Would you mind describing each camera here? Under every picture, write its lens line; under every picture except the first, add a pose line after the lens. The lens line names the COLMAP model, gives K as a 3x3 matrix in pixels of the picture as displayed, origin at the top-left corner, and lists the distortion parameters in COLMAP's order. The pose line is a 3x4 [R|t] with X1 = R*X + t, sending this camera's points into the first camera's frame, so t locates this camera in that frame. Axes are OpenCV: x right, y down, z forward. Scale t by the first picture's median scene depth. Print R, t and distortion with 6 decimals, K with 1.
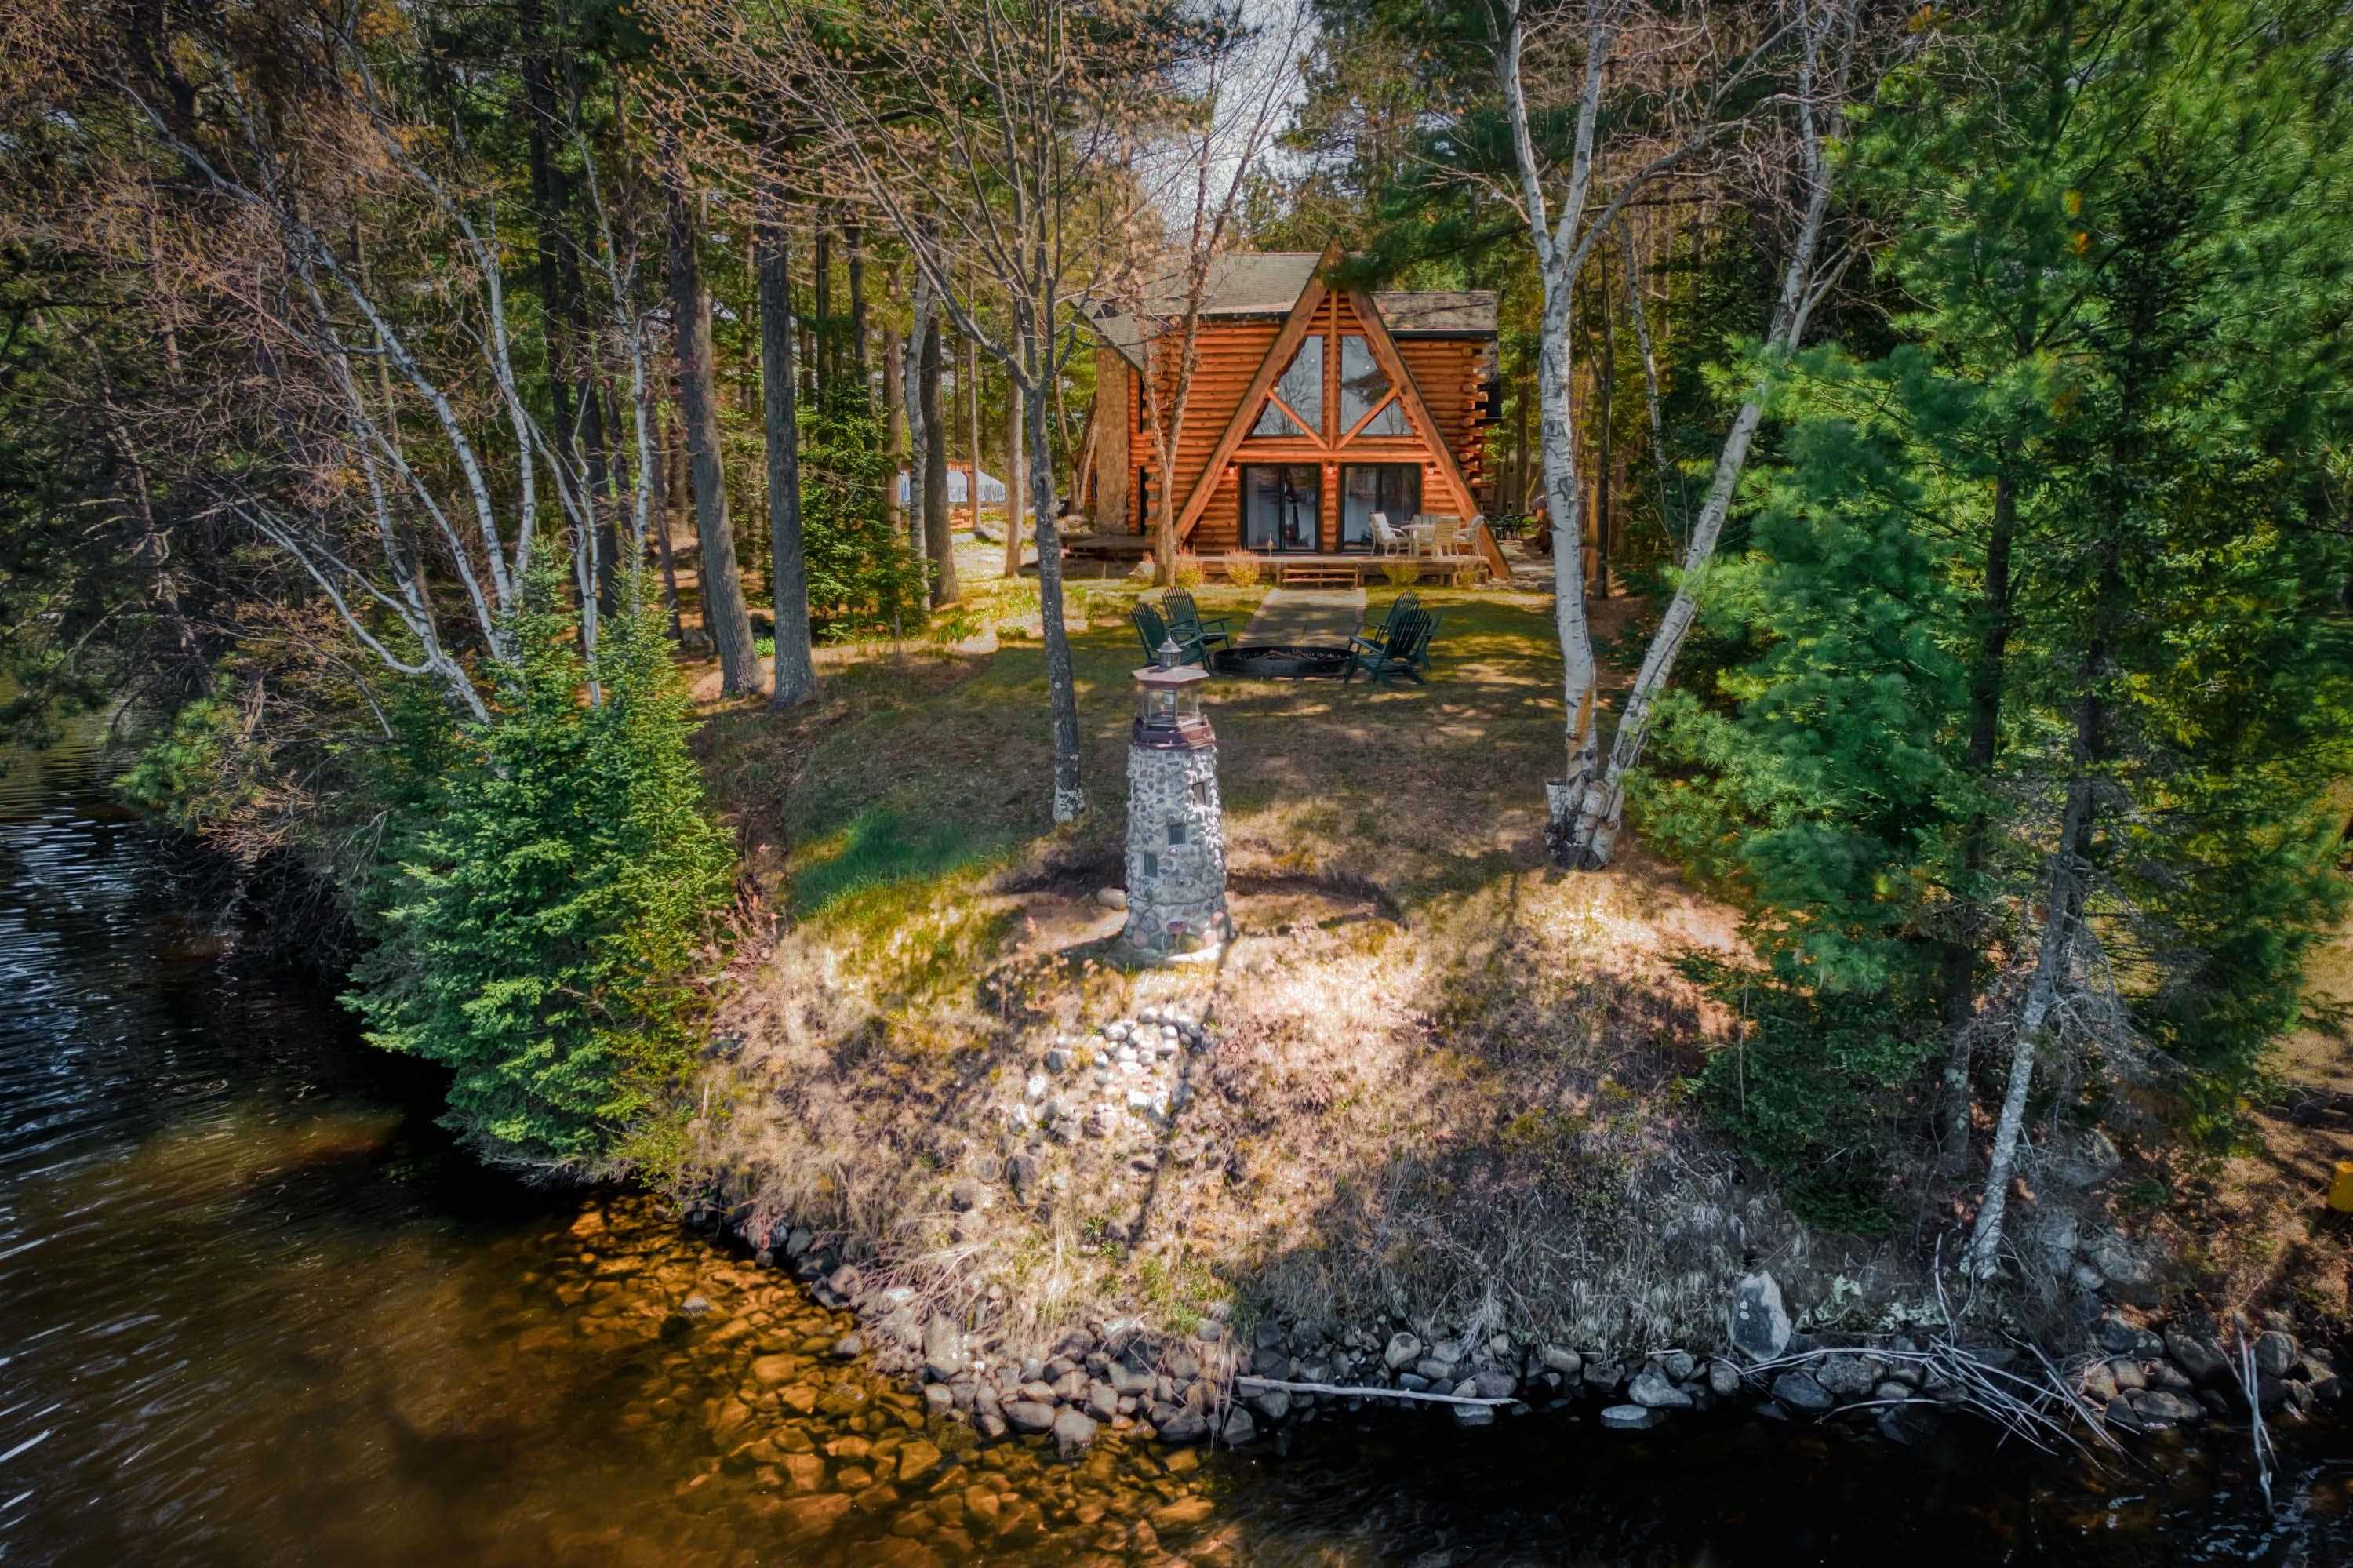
lens RADIAL K [[1515.0, 0, 1180.9], [0, 1515.0, 788.1], [0, 0, 1]] dist [-0.035566, -0.000602]
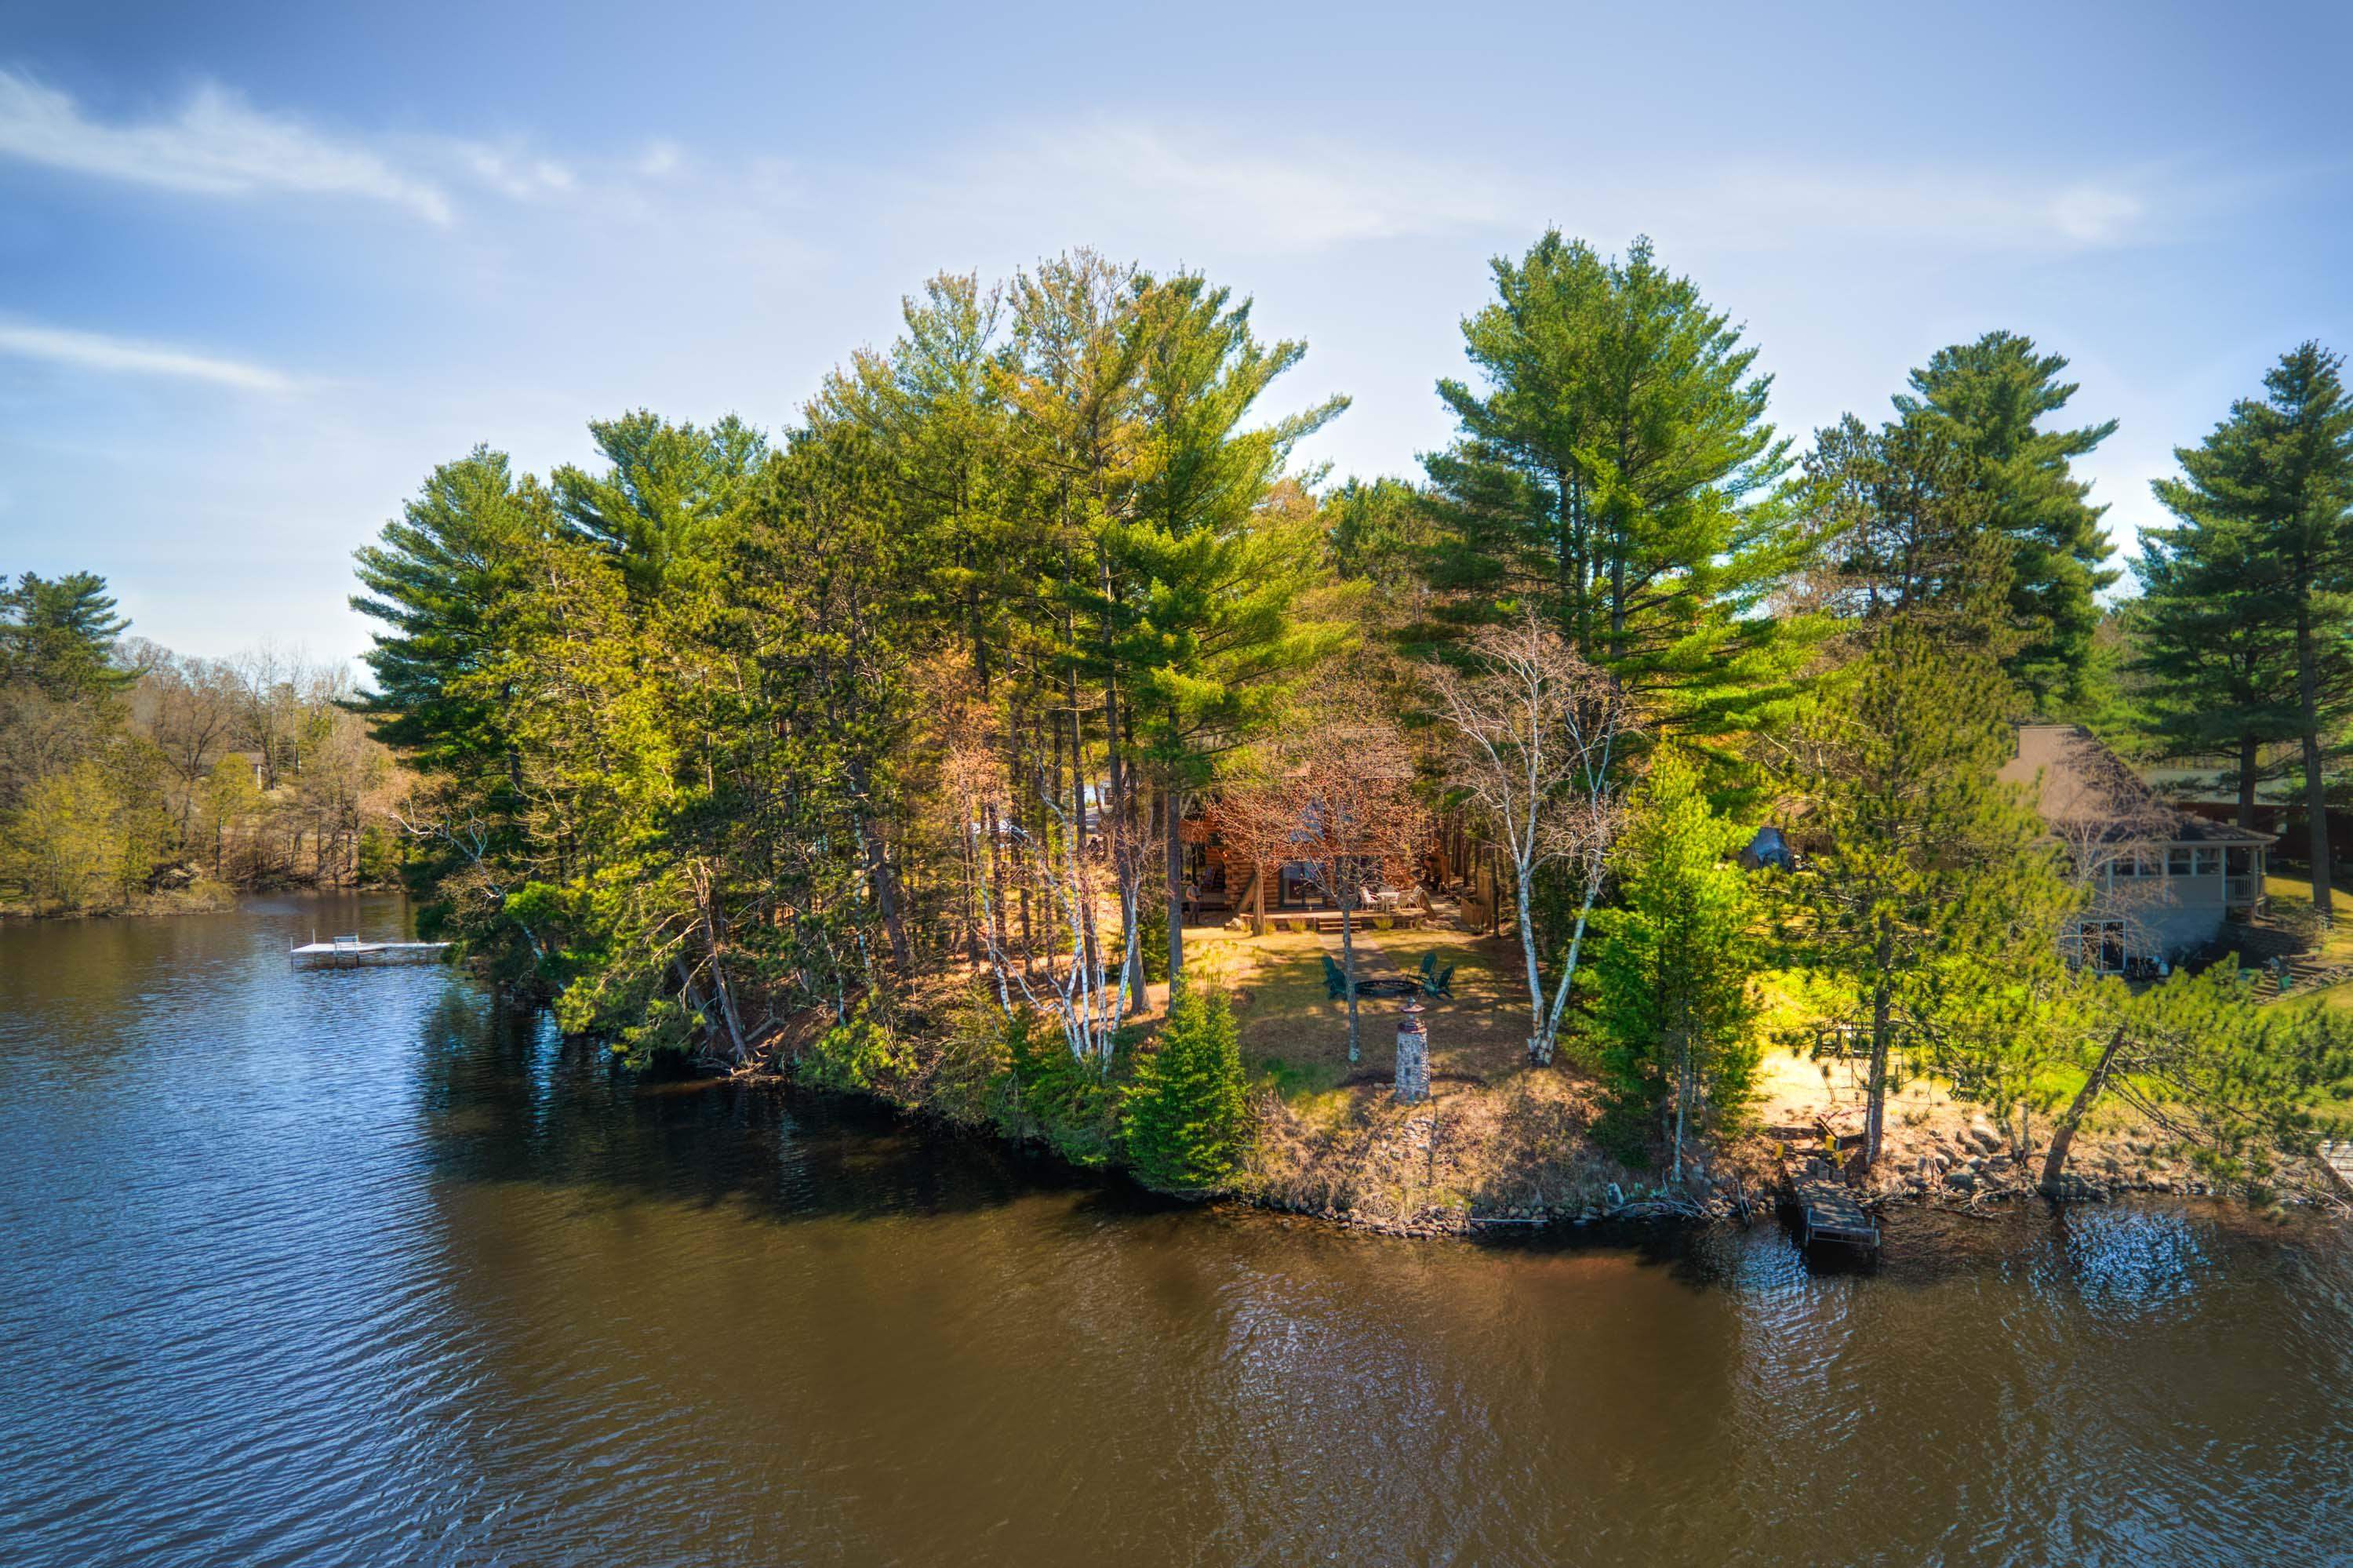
lens RADIAL K [[1515.0, 0, 1171.5], [0, 1515.0, 783.7], [0, 0, 1]] dist [-0.035566, -0.000602]
pose [[0.992494, -0.021478, 0.120391, -0.908156], [0.041943, 0.984529, -0.170129, -0.024300], [-0.114874, 0.173902, 0.978040, -2.163509]]
